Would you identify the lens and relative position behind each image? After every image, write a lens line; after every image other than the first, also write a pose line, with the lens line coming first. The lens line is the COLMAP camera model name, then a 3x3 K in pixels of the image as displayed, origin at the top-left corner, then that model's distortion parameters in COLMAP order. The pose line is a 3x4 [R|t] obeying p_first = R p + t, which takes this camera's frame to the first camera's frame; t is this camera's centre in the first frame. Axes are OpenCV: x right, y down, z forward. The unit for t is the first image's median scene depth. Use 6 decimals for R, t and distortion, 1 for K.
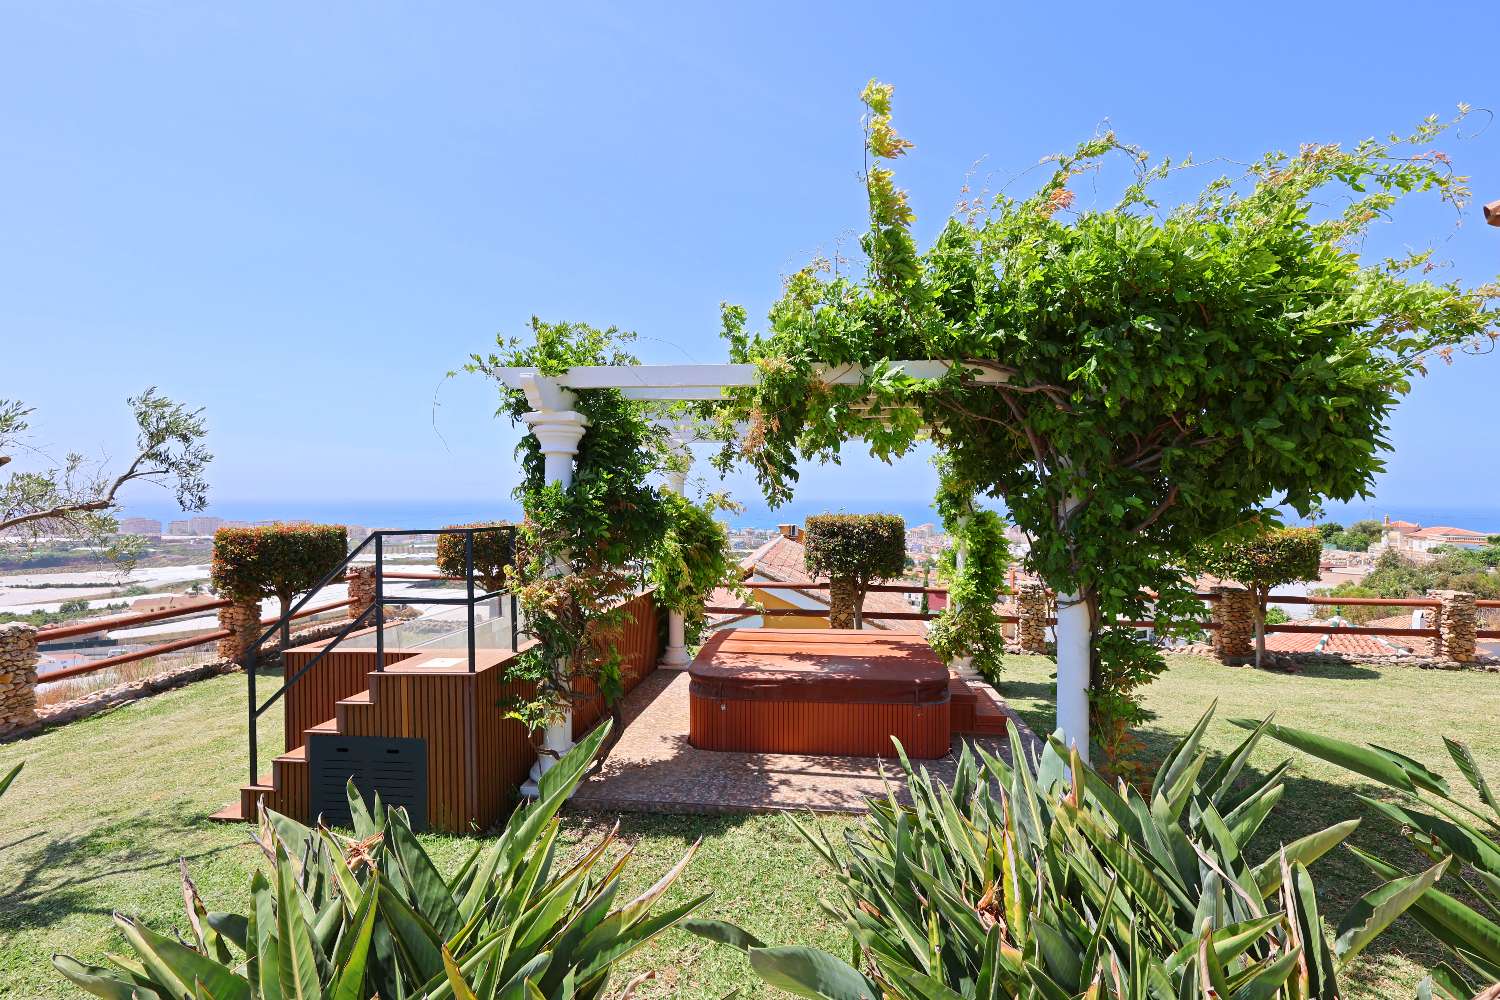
lens RADIAL K [[644.3, 0, 757.6], [0, 644.3, 498.5], [0, 0, 1]] dist [-0.000128, 0.001150]
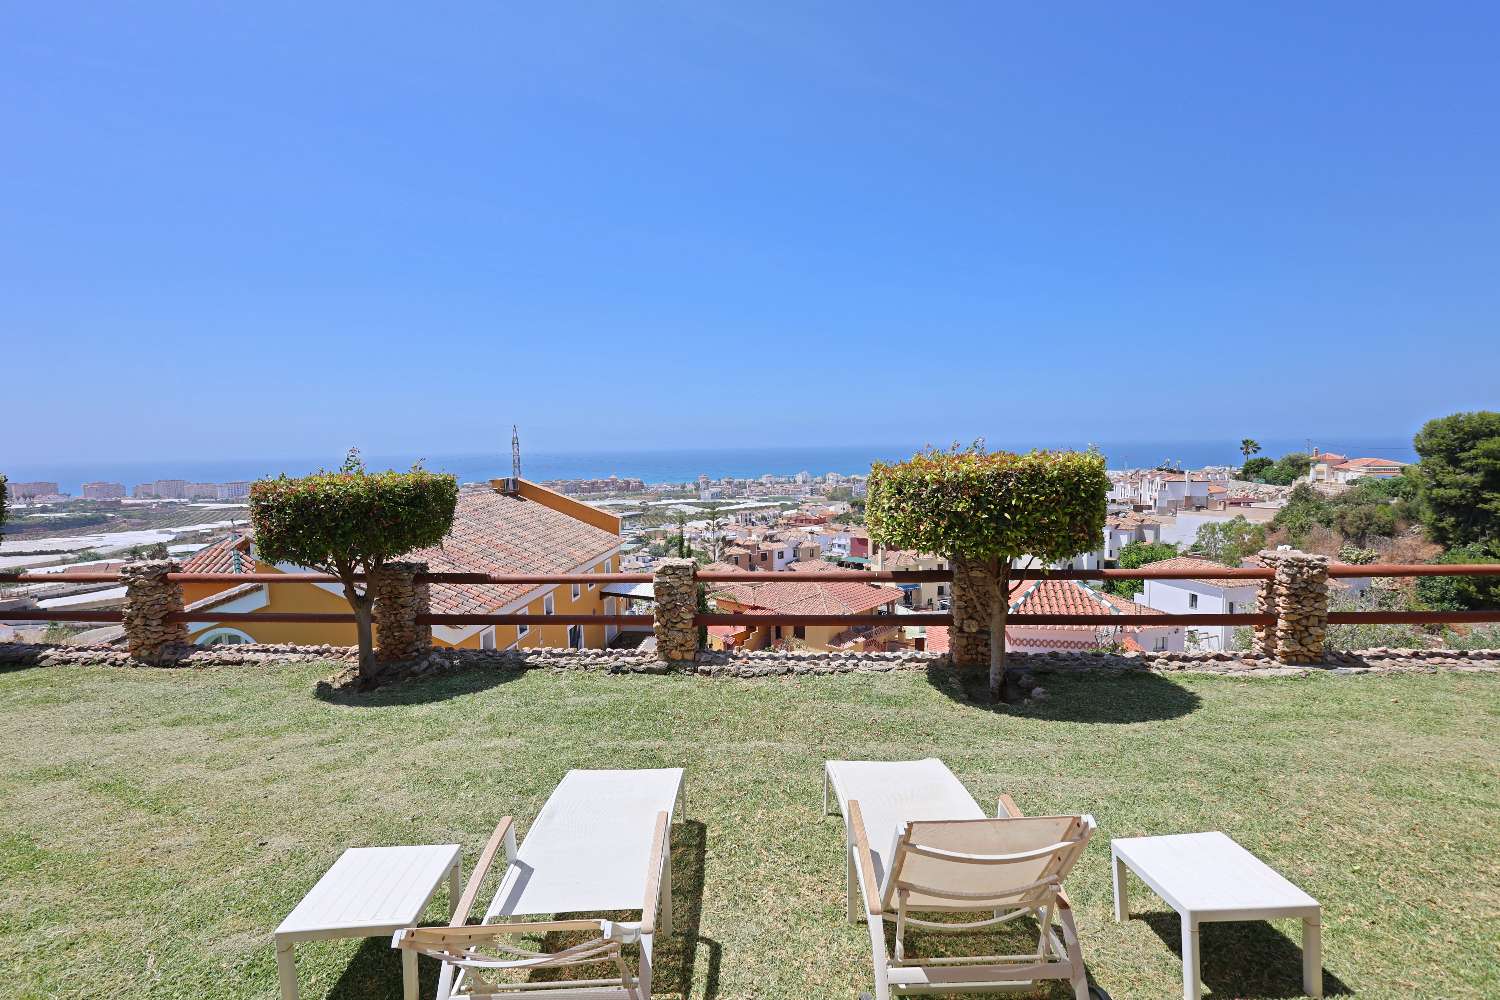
lens RADIAL K [[644.3, 0, 754.5], [0, 644.3, 499.1], [0, 0, 1]] dist [-0.000128, 0.001150]
pose [[0.999481, -0.026931, 0.017682, 0.156068], [0.025393, 0.996301, 0.082089, 0.001942], [-0.019828, -0.081597, 0.996468, 0.036764]]
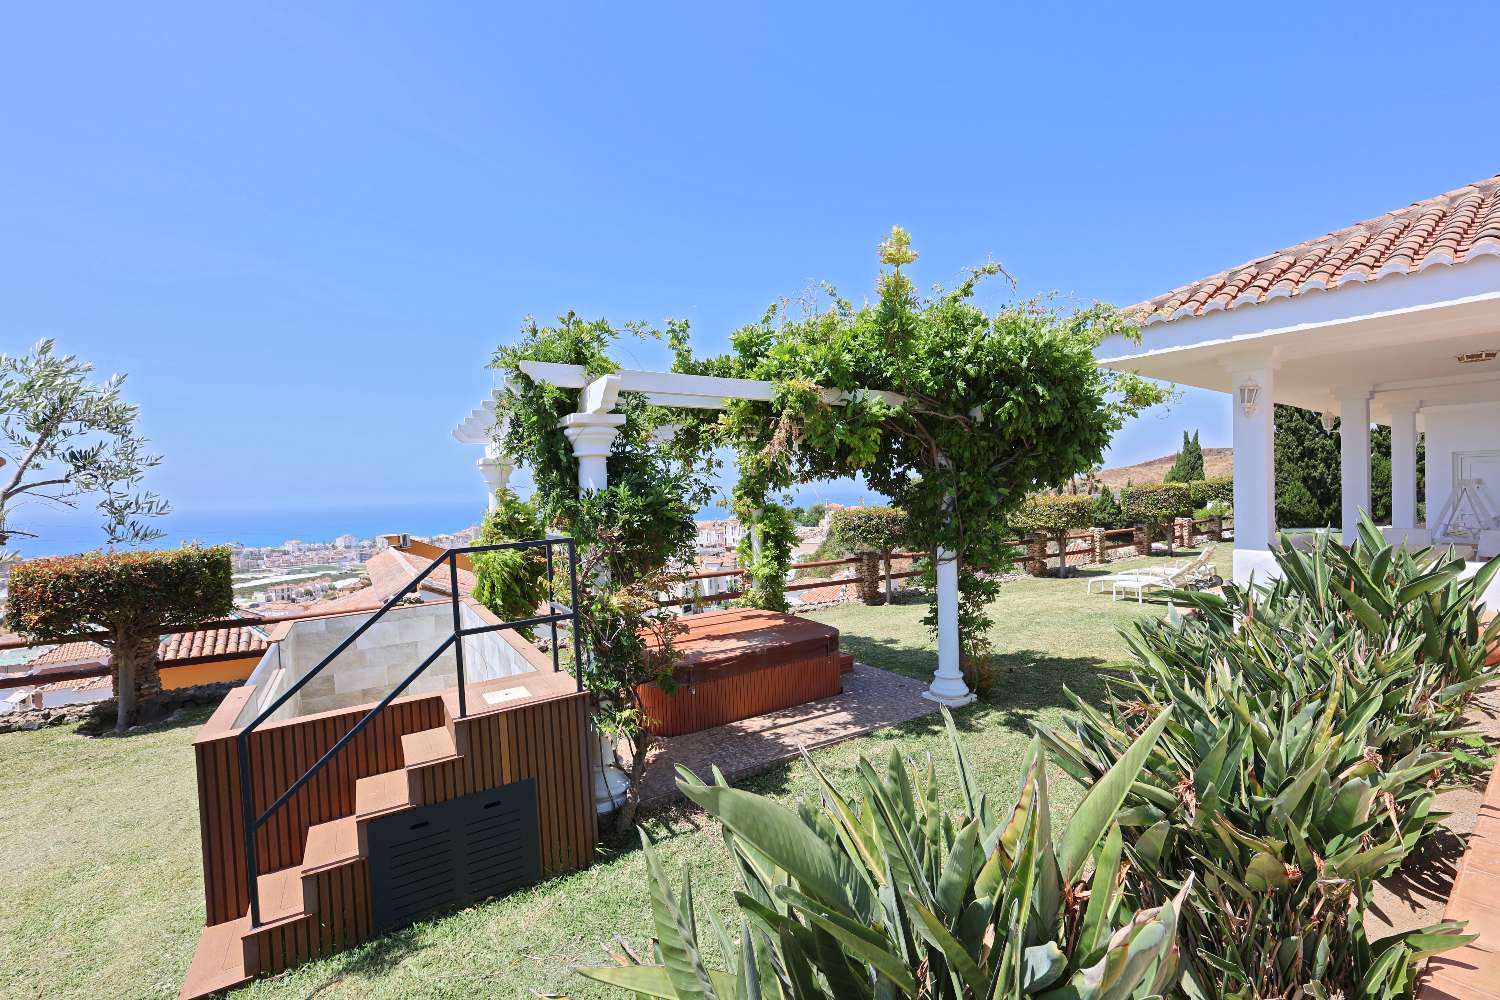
lens RADIAL K [[644.3, 0, 752.8], [0, 644.3, 493.6], [0, 0, 1]] dist [-0.000128, 0.001150]
pose [[0.779476, -0.028716, 0.625773, -0.051841], [0.032457, 0.999458, 0.005436, -0.000908], [-0.625590, 0.016073, 0.779986, 0.006911]]
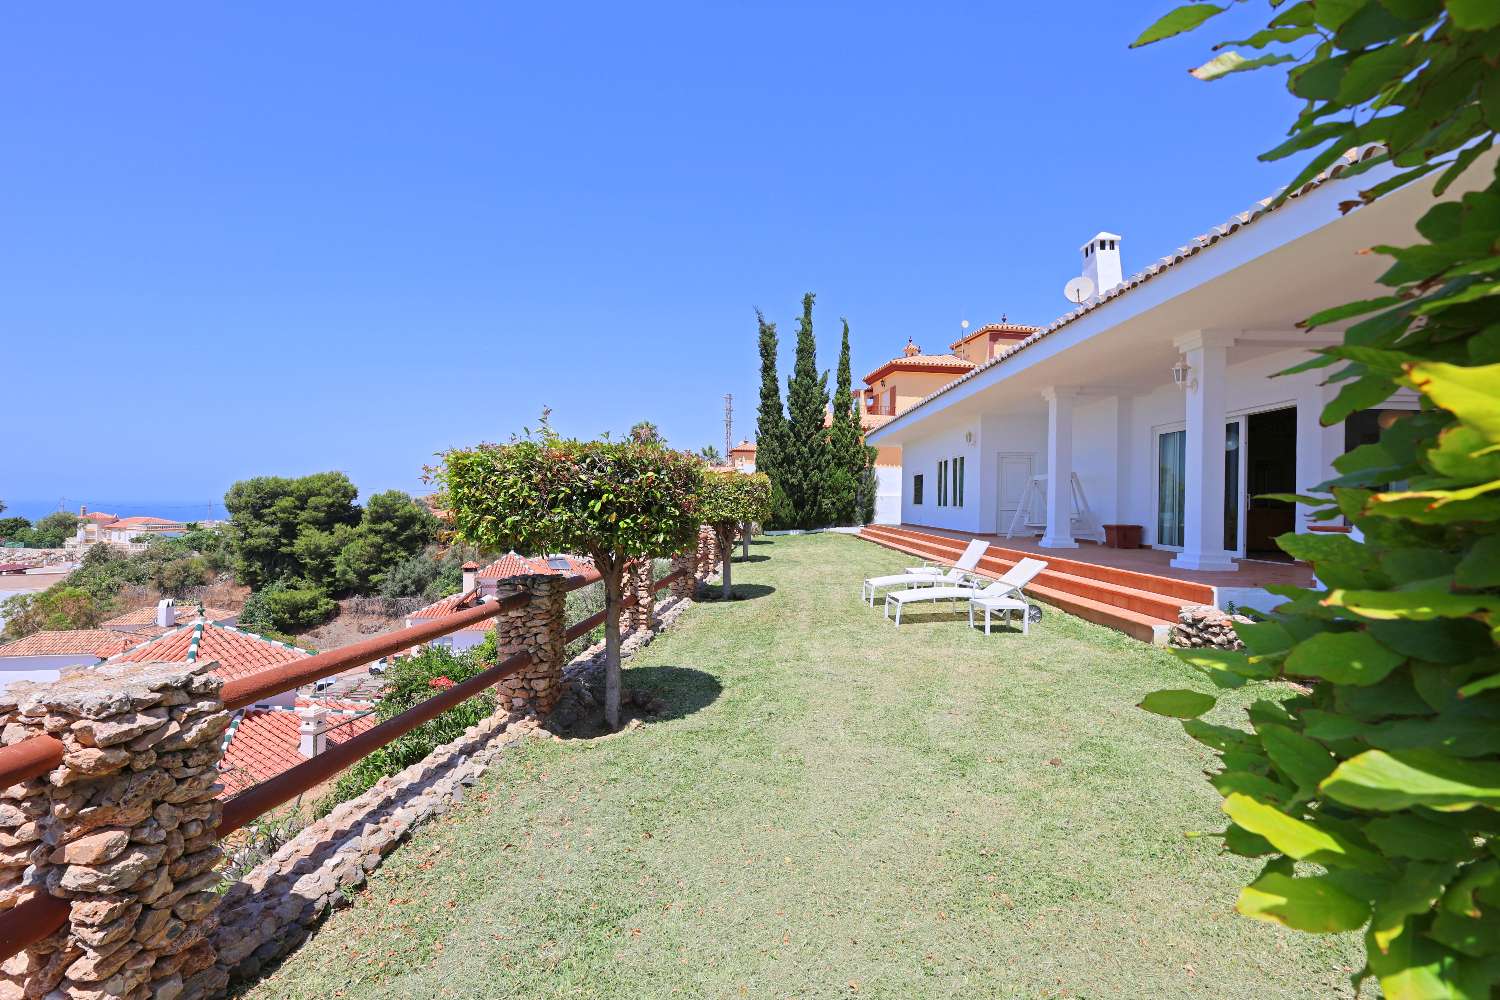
lens RADIAL K [[644.3, 0, 747.6], [0, 644.3, 501.3], [0, 0, 1]] dist [-0.000128, 0.001150]
pose [[-0.029763, -0.004521, 0.999547, 0.031003], [-0.008477, 0.999955, 0.004270, 0.010821], [-0.999521, -0.008346, -0.029800, 0.119168]]
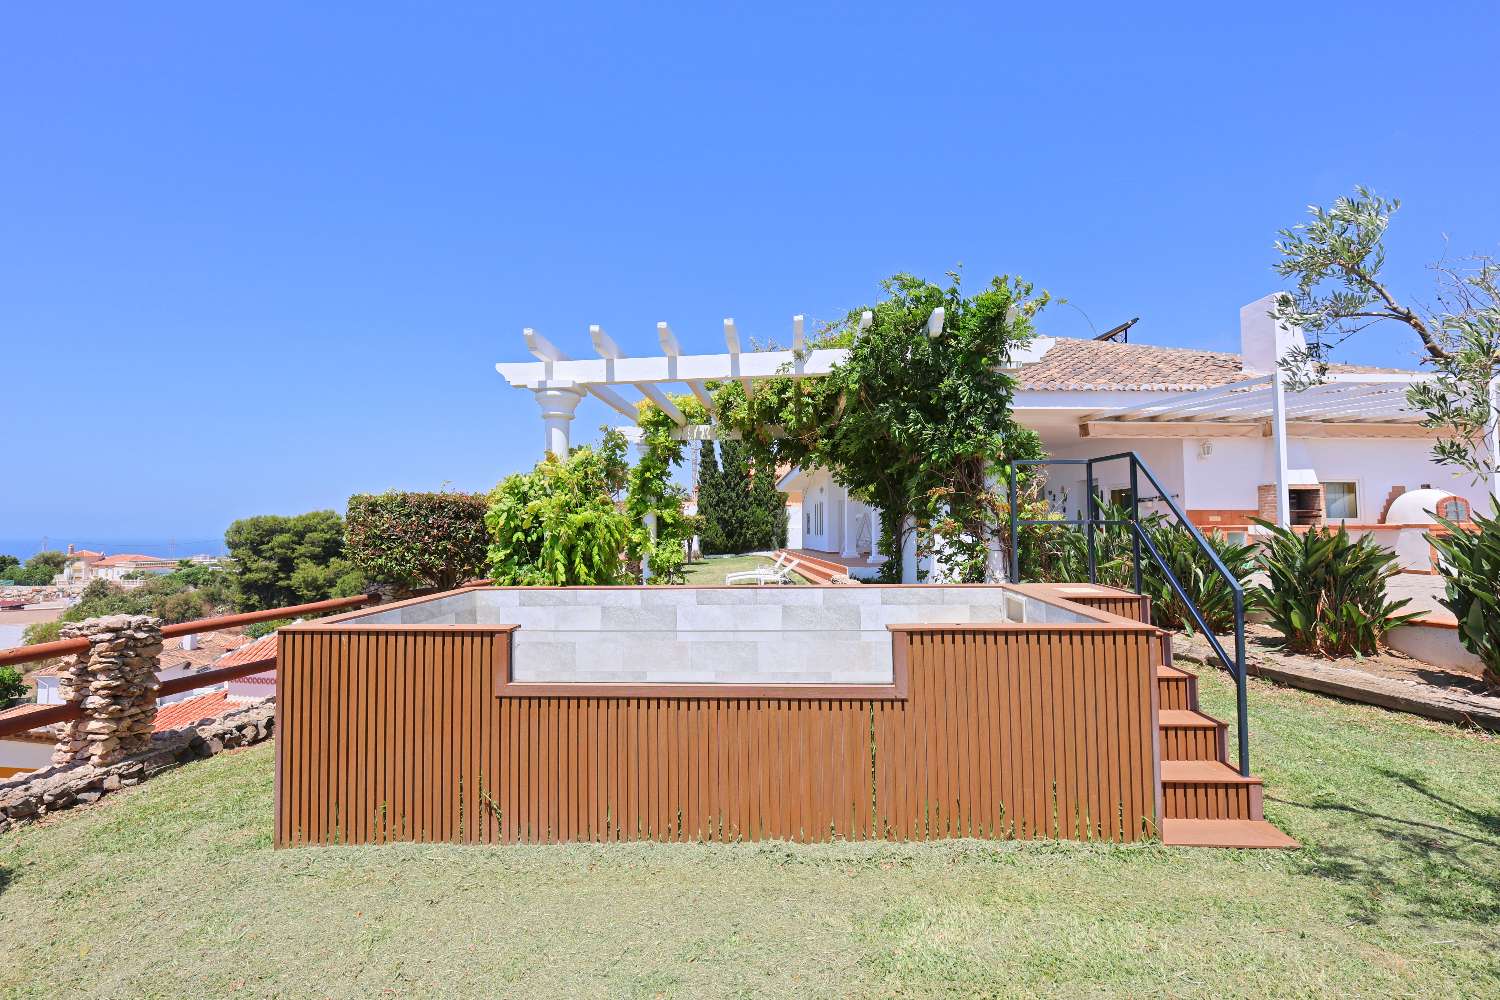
lens RADIAL K [[644.3, 0, 751.1], [0, 644.3, 511.6], [0, 0, 1]] dist [-0.000128, 0.001150]
pose [[-0.070877, 0.029375, 0.997052, -0.091292], [0.001966, 0.999568, -0.029310, 0.010605], [-0.997483, -0.000118, -0.070904, 0.098835]]
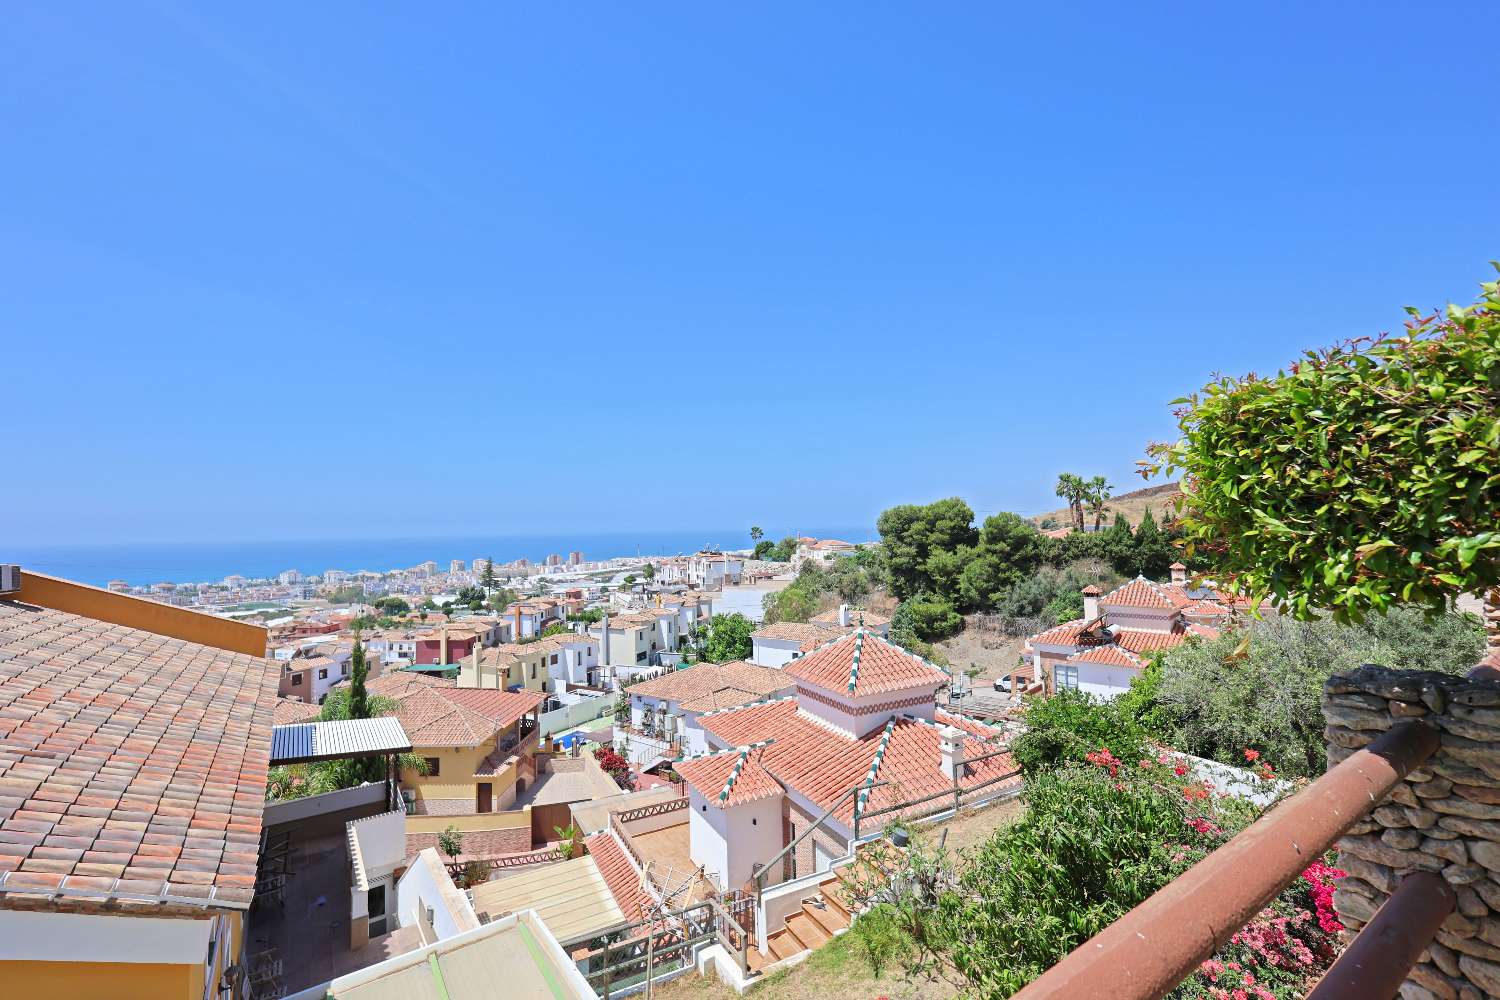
lens RADIAL K [[644.3, 0, 746.9], [0, 644.3, 489.1], [0, 0, 1]] dist [-0.000128, 0.001150]
pose [[0.752849, 0.015356, 0.658014, 0.054403], [0.028048, 0.998071, -0.055382, 0.011552], [-0.657595, 0.060150, 0.750967, 0.134494]]
